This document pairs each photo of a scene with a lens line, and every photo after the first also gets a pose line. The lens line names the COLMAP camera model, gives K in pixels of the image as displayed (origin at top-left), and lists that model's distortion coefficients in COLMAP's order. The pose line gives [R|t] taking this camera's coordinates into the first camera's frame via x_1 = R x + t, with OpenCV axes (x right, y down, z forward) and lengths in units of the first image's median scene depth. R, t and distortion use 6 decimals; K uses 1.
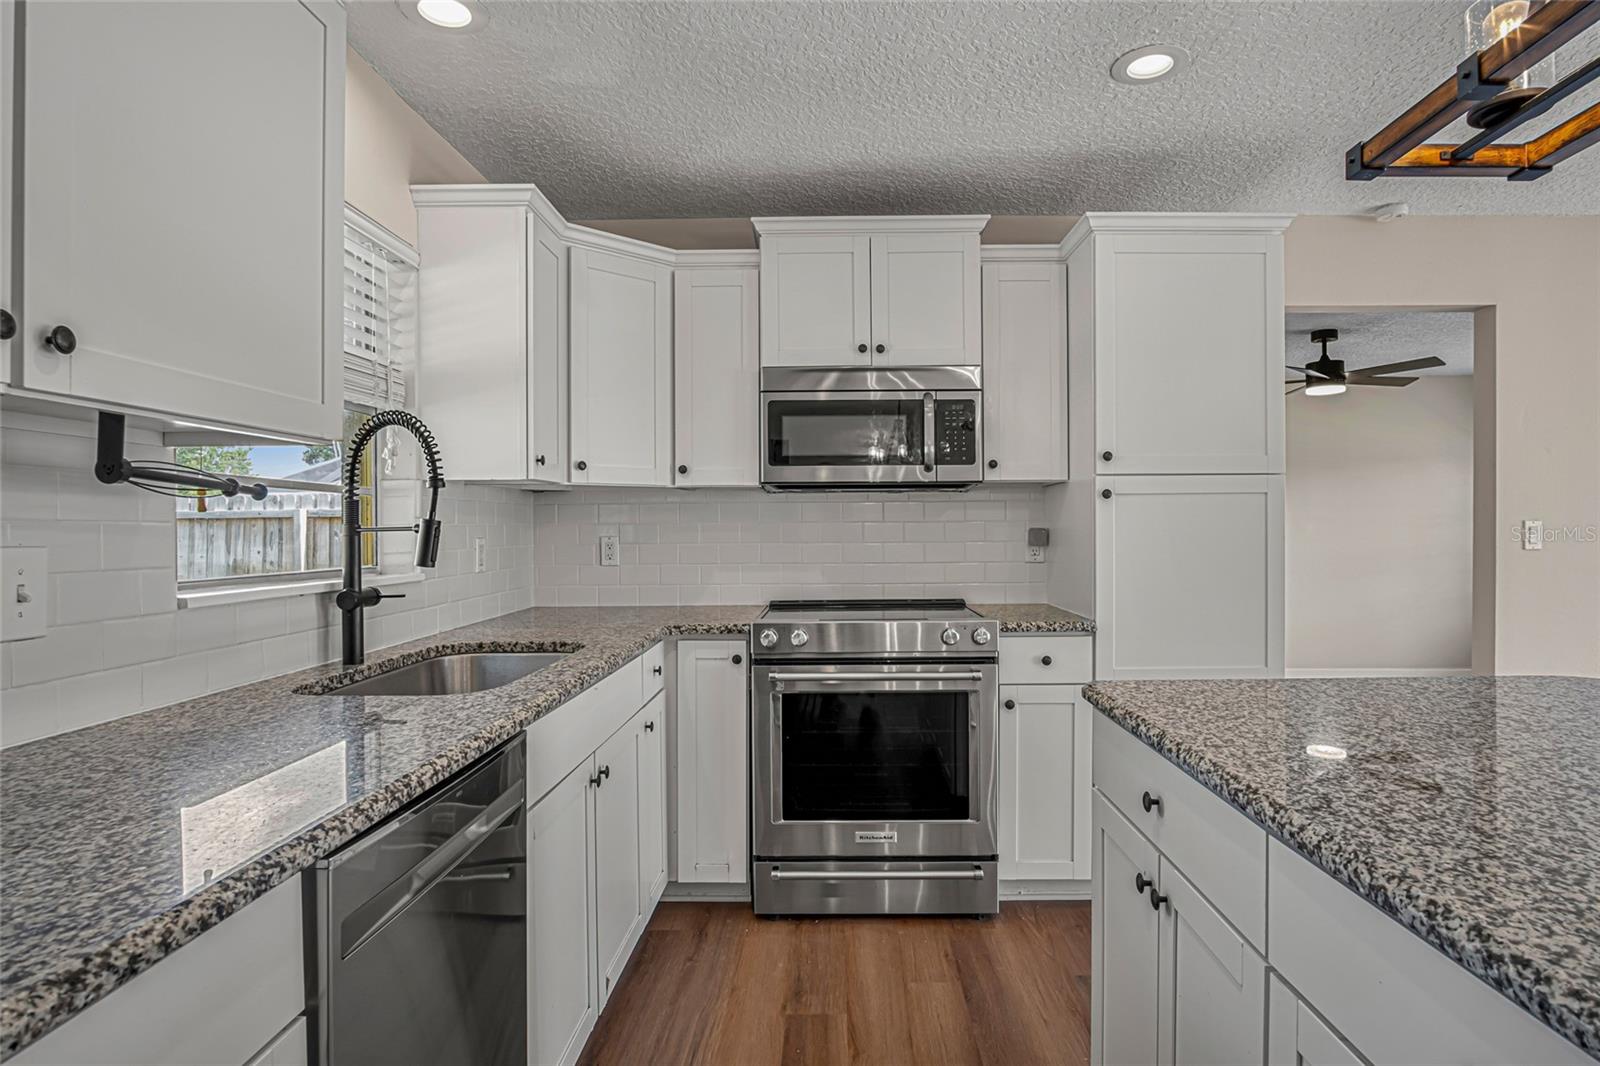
lens RADIAL K [[860.3, 0, 805.8], [0, 860.3, 520.1], [0, 0, 1]] dist [0.001533, 0.000774]
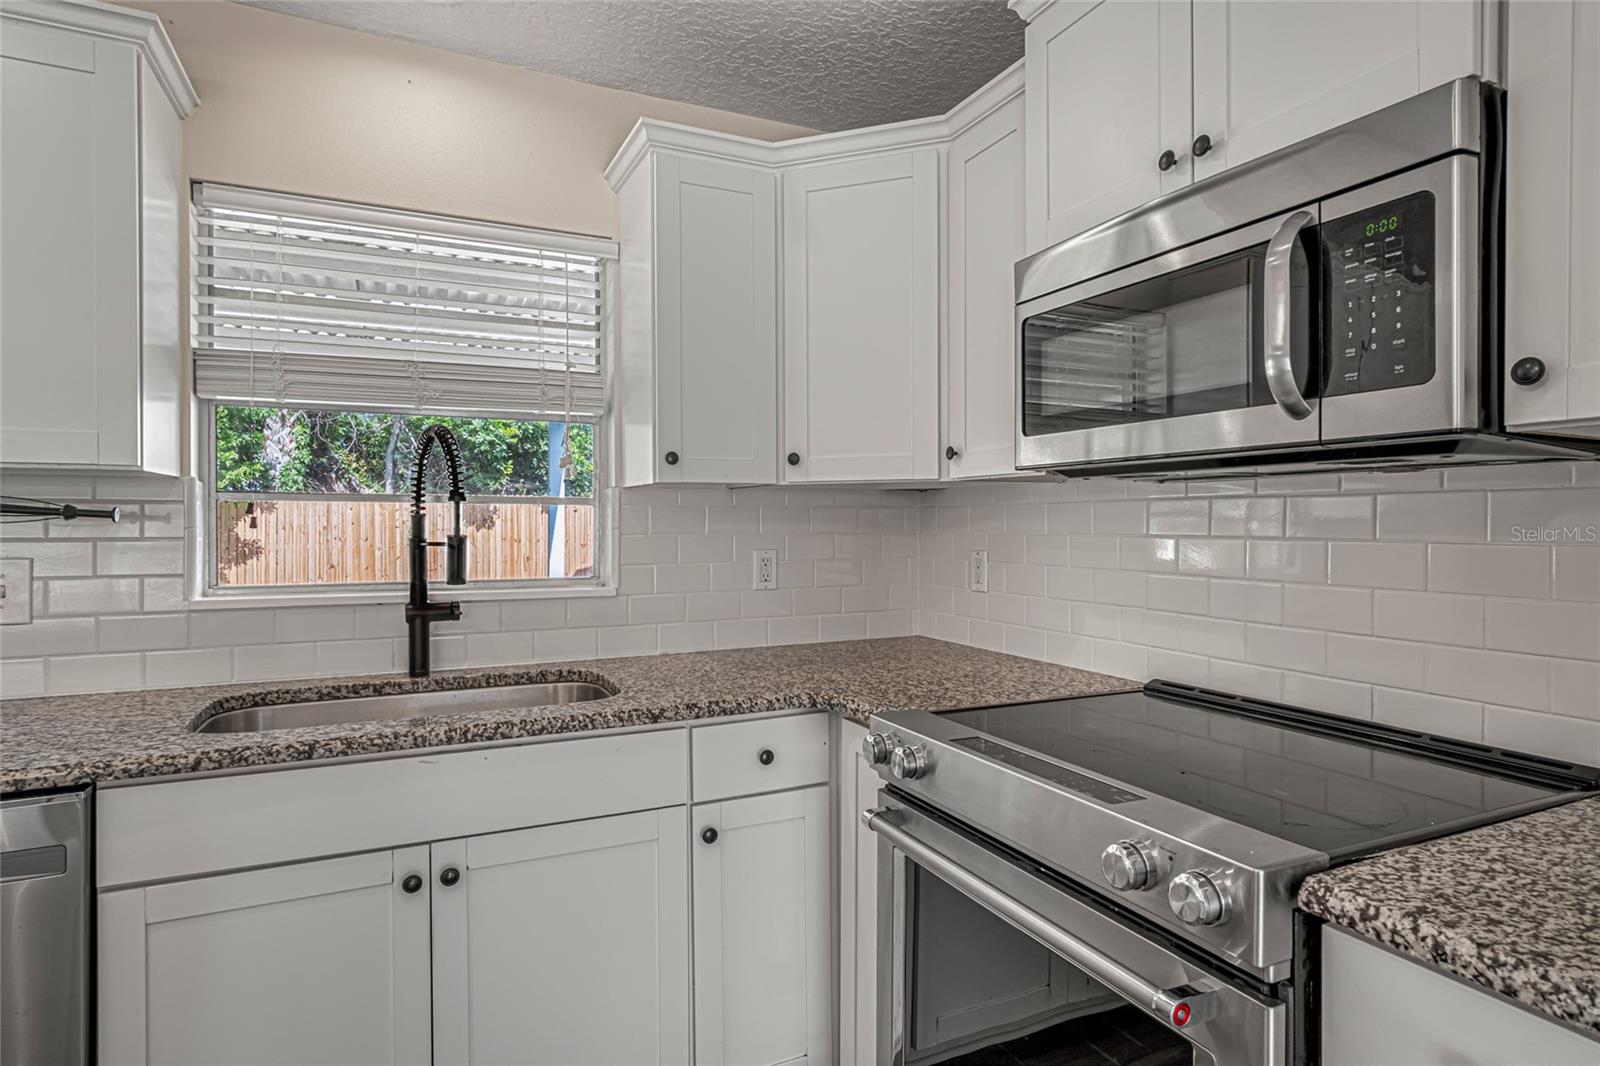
lens RADIAL K [[860.3, 0, 805.8], [0, 860.3, 520.1], [0, 0, 1]] dist [0.001533, 0.000774]
pose [[0.440162, 0.006876, -0.897892, 0.428806], [0.004560, 0.999941, 0.009893, -0.018130], [0.897907, -0.008449, 0.440105, 0.696082]]
